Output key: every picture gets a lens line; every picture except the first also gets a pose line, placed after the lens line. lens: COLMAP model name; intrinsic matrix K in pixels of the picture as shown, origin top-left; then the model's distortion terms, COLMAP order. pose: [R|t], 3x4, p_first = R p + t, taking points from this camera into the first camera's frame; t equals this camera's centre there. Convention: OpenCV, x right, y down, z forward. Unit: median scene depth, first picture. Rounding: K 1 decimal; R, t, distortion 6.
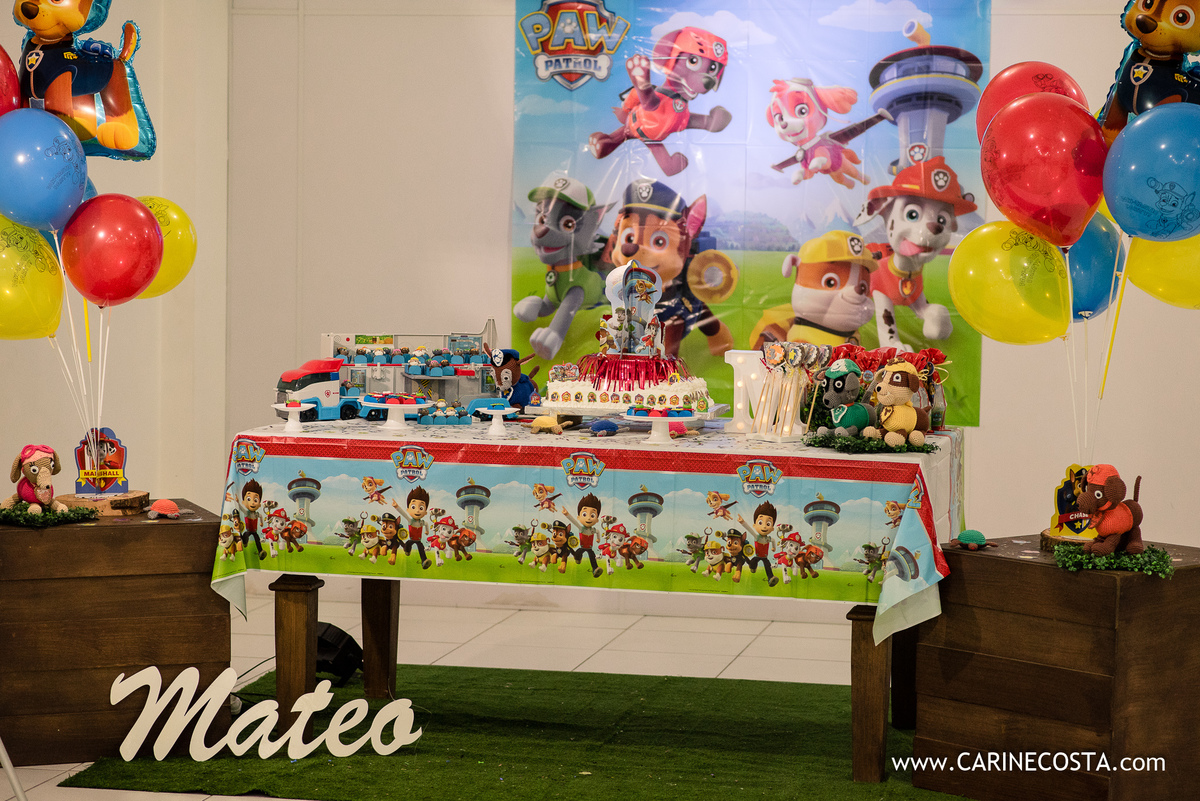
lens RADIAL K [[3010.8, 0, 600.0], [0, 3010.8, 400.5], [0, 0, 1]] dist [0.059259, 0.319189]
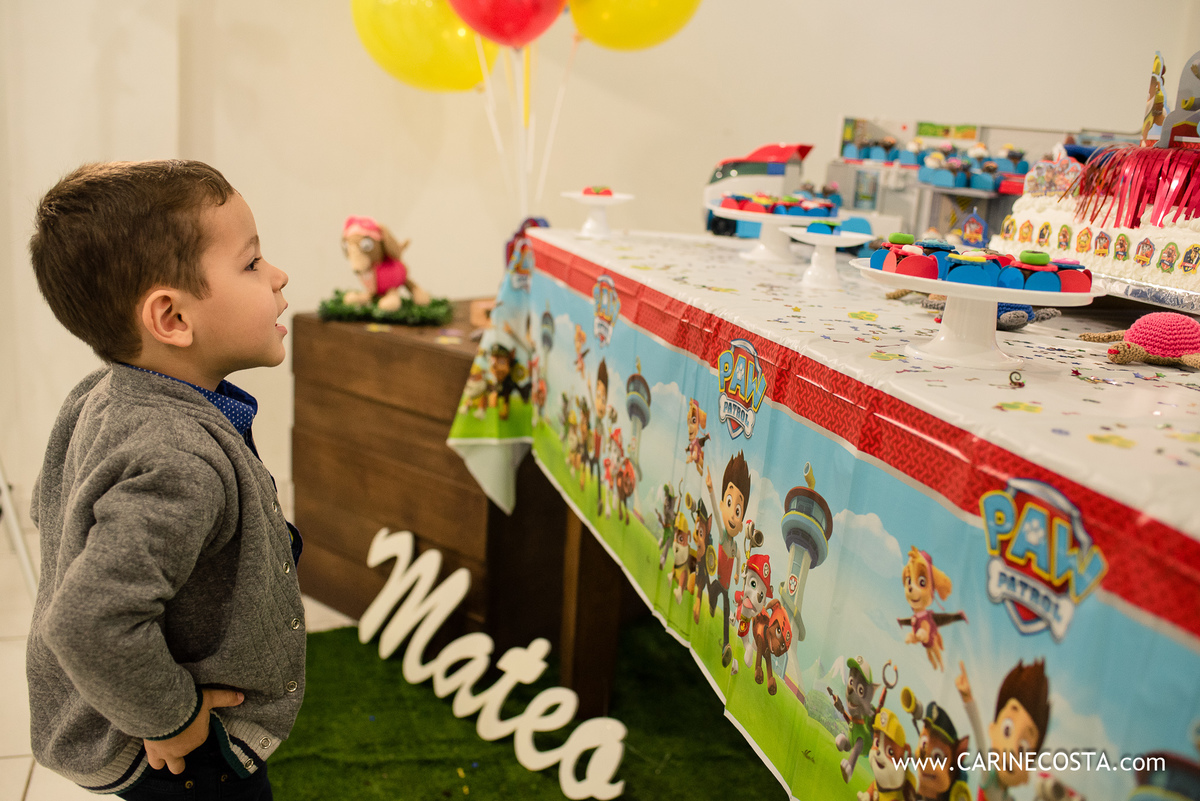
lens RADIAL K [[1167.3, 0, 600.0], [0, 1167.3, 400.5], [0, 0, 1]] dist [-0.017574, -0.007795]
pose [[0.488815, 0.211359, -0.846397, 0.111551], [-0.123086, 0.977211, 0.172940, 0.001133], [0.863661, 0.019643, 0.503691, 0.910263]]
